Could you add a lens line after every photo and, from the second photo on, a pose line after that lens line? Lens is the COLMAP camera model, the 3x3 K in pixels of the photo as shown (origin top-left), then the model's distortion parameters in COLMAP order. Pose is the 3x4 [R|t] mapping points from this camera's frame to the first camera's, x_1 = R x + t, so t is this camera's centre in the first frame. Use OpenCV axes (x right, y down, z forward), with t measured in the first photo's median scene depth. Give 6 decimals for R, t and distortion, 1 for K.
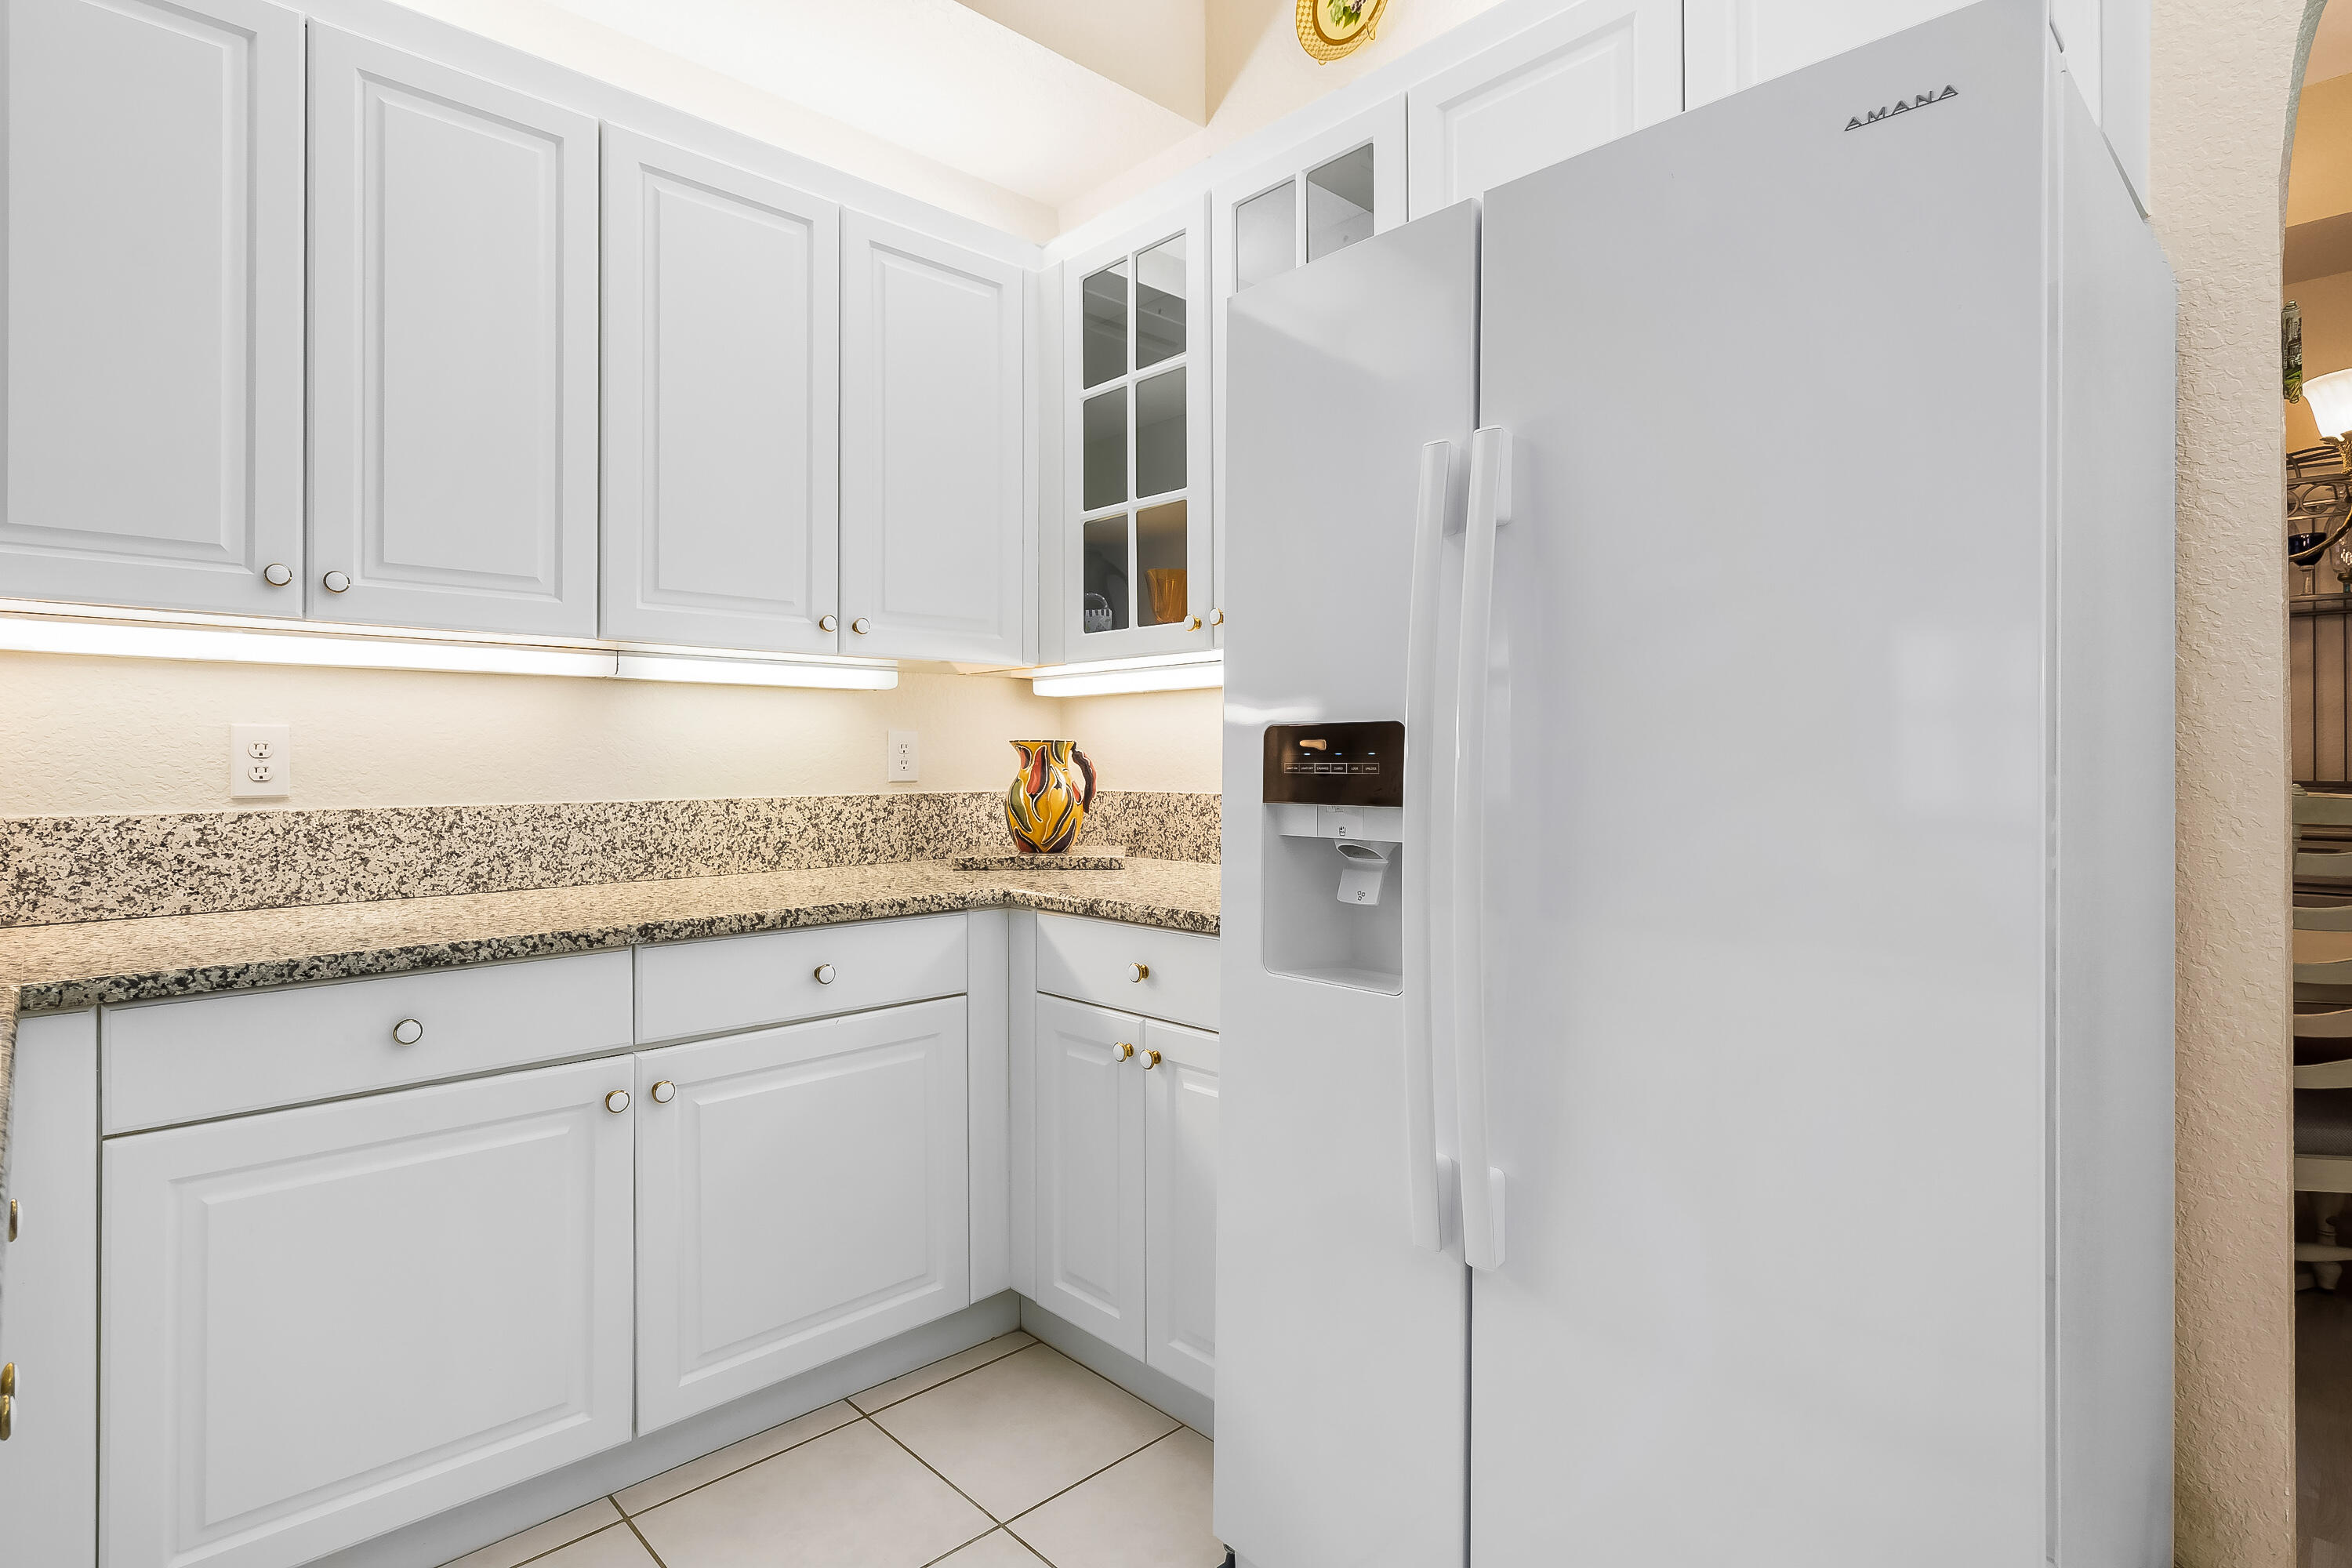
lens RADIAL K [[1179.2, 0, 1163.4], [0, 1179.2, 754.7], [0, 0, 1]] dist [0.001373, 0.000324]
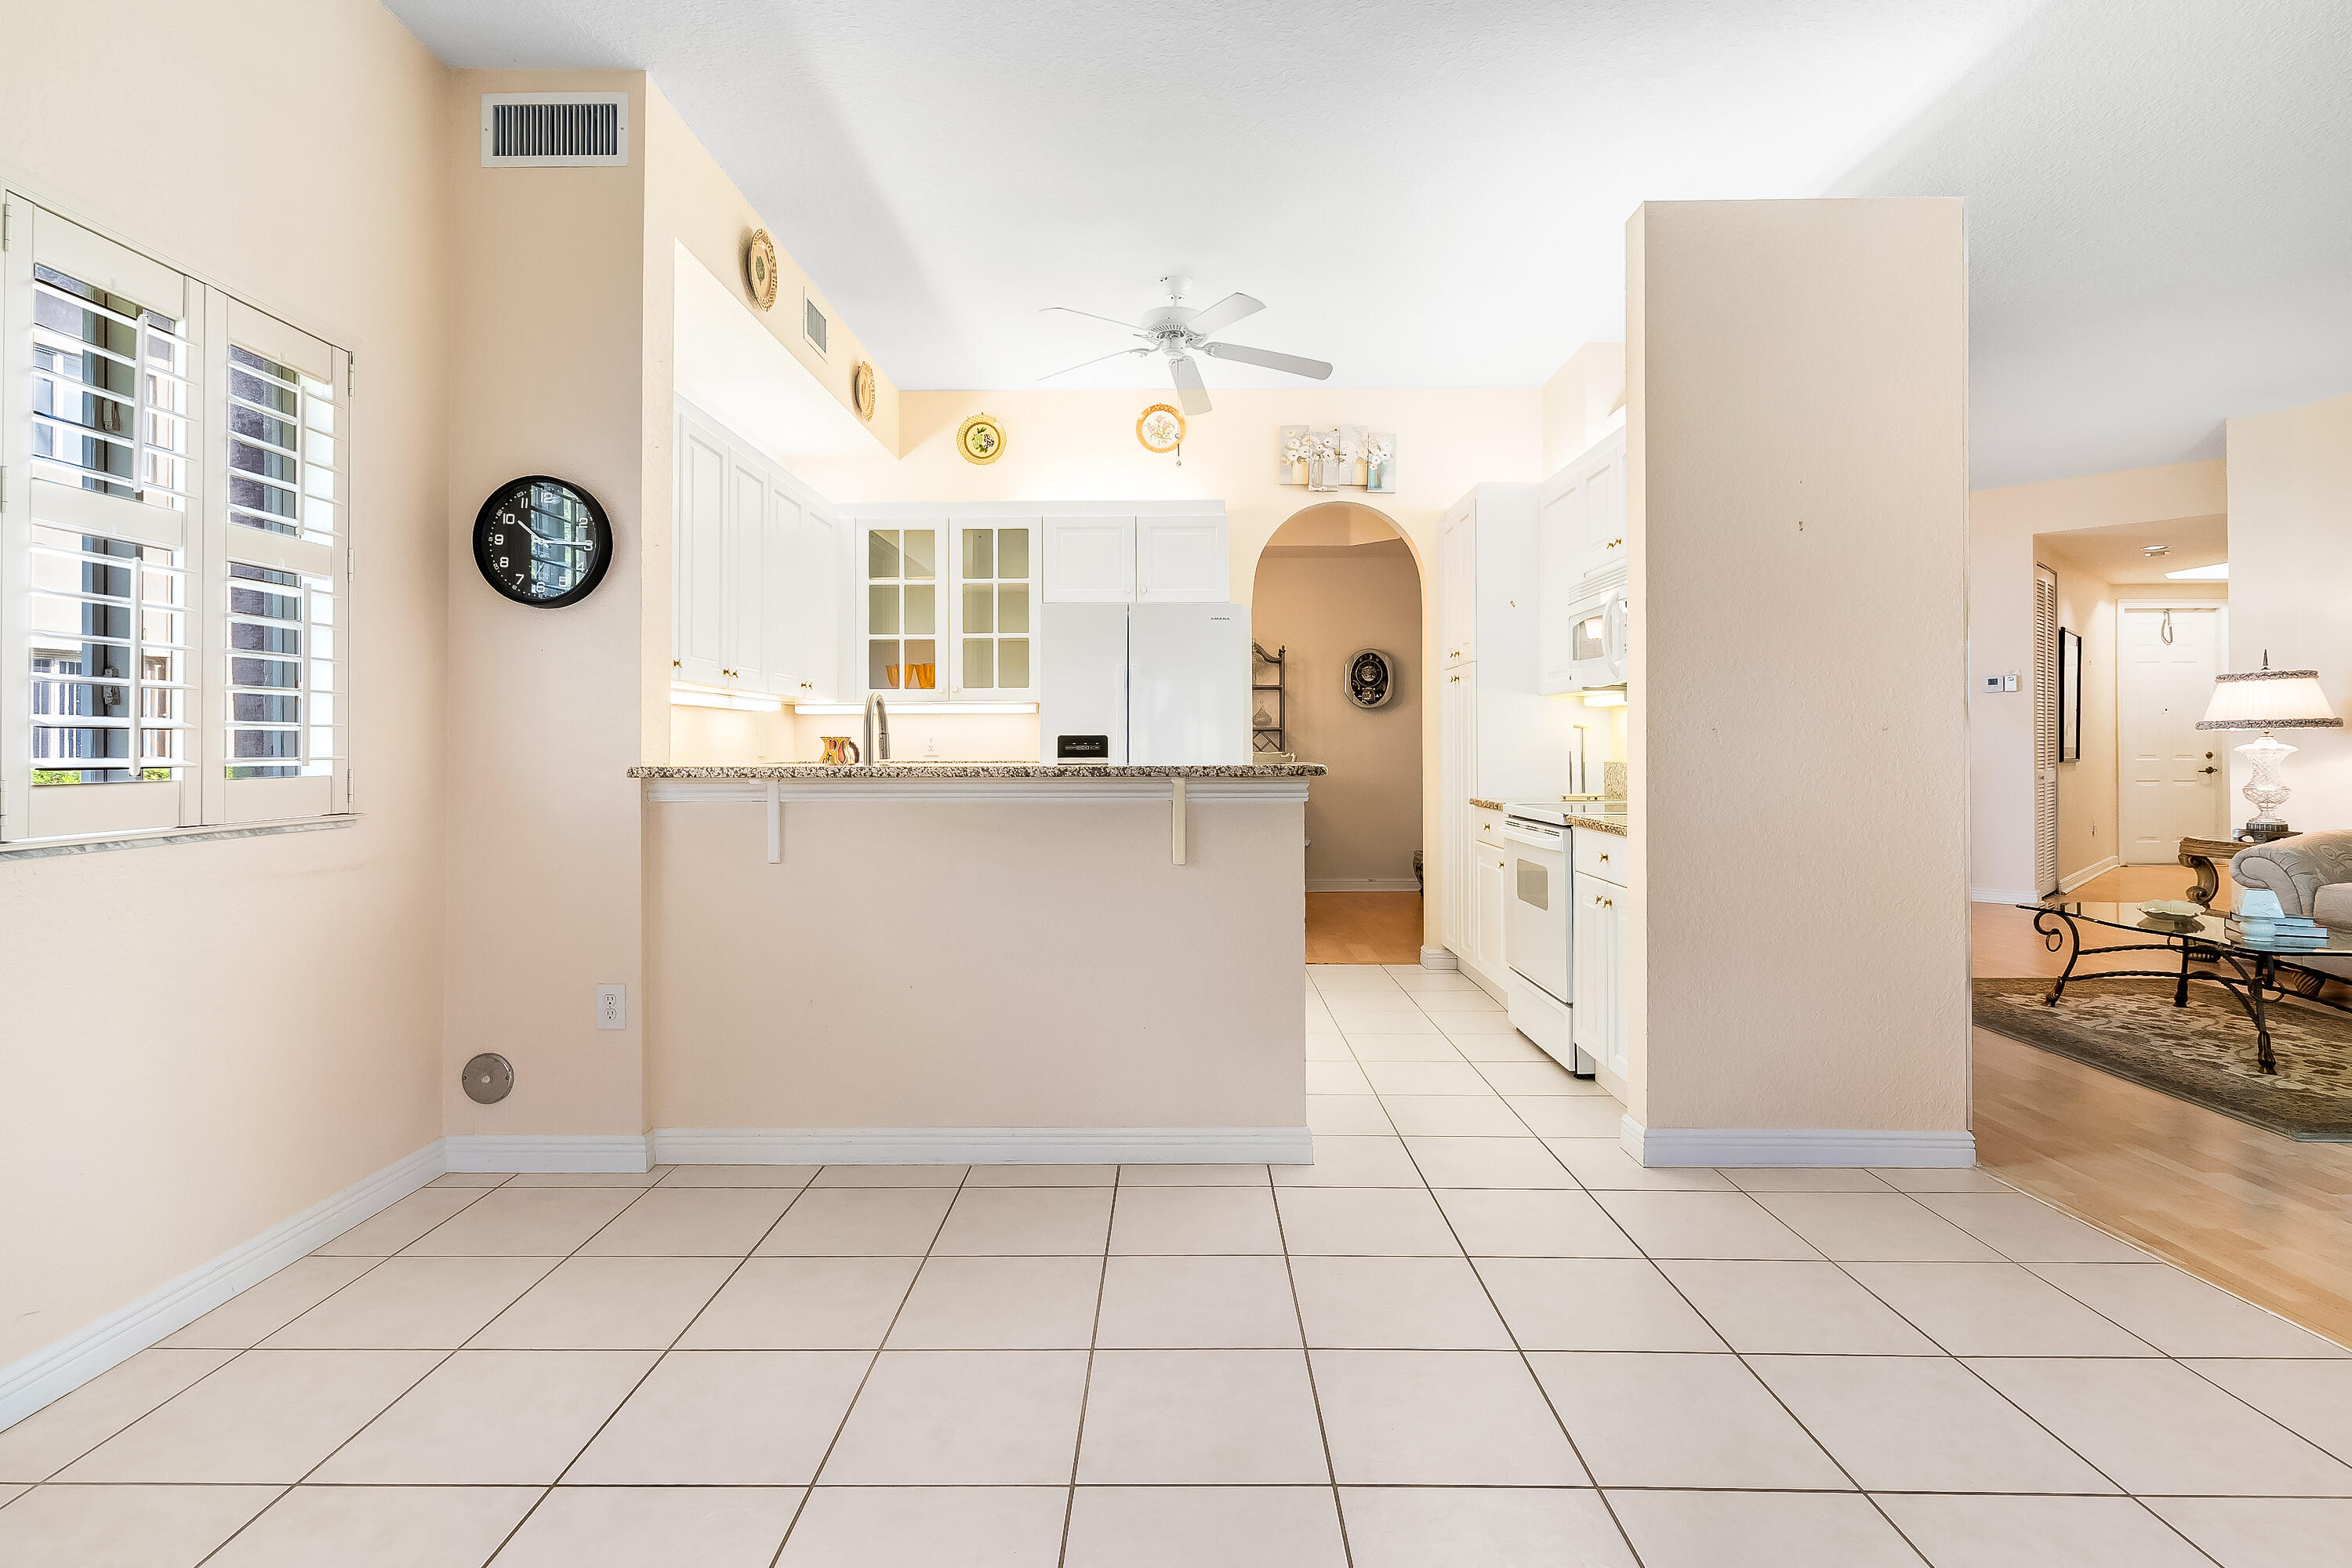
lens RADIAL K [[1123.5, 0, 1167.7], [0, 1123.5, 742.9], [0, 0, 1]] dist [0.000812, 0.000255]
pose [[0.696043, 0.001854, 0.717997, -1.479876], [-0.000942, 0.999998, -0.001669, 0.001654], [-0.717999, 0.000485, 0.696044, -1.089319]]
